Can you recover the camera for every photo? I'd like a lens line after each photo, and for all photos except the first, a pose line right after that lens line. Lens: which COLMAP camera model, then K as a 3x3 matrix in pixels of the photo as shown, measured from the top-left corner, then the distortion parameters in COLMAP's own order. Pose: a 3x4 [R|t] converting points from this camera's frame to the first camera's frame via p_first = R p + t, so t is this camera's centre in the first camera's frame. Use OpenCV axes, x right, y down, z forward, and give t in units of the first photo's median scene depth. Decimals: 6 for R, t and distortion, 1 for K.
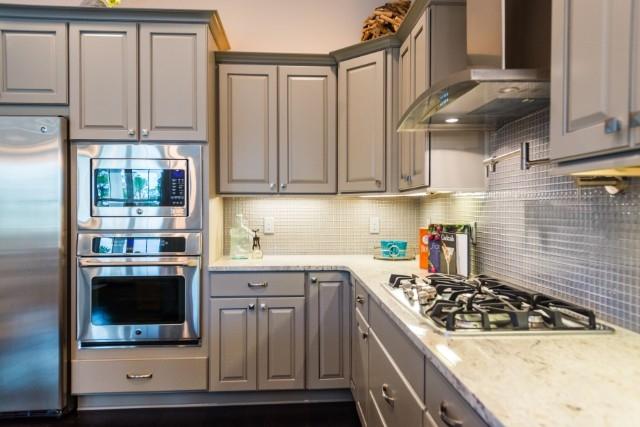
lens RADIAL K [[460.9, 0, 323.2], [0, 460.9, 212.9], [0, 0, 1]] dist [0.014473, -0.007503]
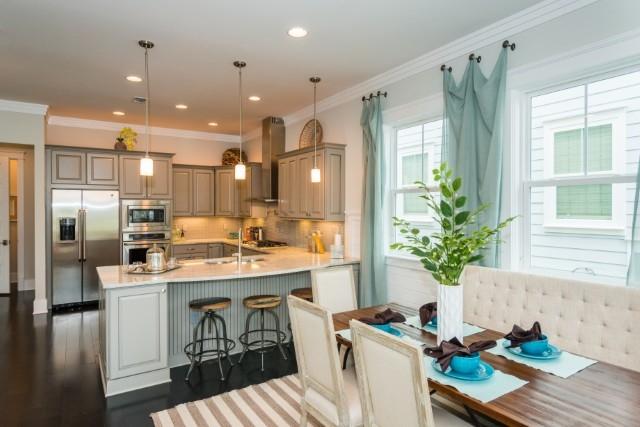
lens RADIAL K [[384.5, 0, 316.2], [0, 384.5, 209.9], [0, 0, 1]] dist [-0.007947, 0.004690]
pose [[0.880461, -0.002529, 0.474111, -0.589300], [0.006480, 0.999957, -0.006698, -0.066619], [-0.474073, 0.008970, 0.880440, -1.478530]]
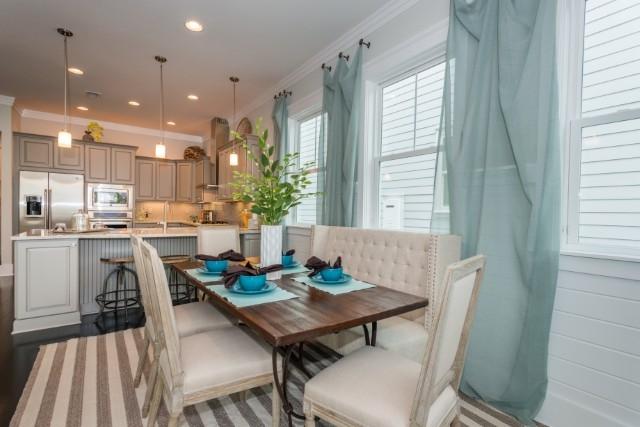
lens RADIAL K [[303.6, 0, 320.7], [0, 303.6, 217.2], [0, 0, 1]] dist [0.000178, -0.002576]
pose [[0.850153, 0.008658, 0.526464, -0.261825], [-0.012301, 0.999918, 0.003420, 0.058556], [-0.526391, -0.009383, 0.850191, -1.597372]]
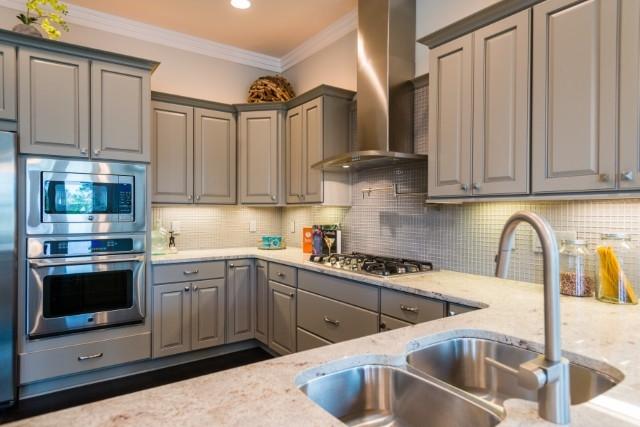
lens RADIAL K [[384.5, 0, 320.4], [0, 384.5, 212.5], [0, 0, 1]] dist [-0.007947, 0.004690]
pose [[0.853441, 0.001750, 0.521187, -0.404228], [0.001806, 0.999978, -0.006316, -0.009402], [-0.521186, 0.006331, 0.853419, -0.148326]]
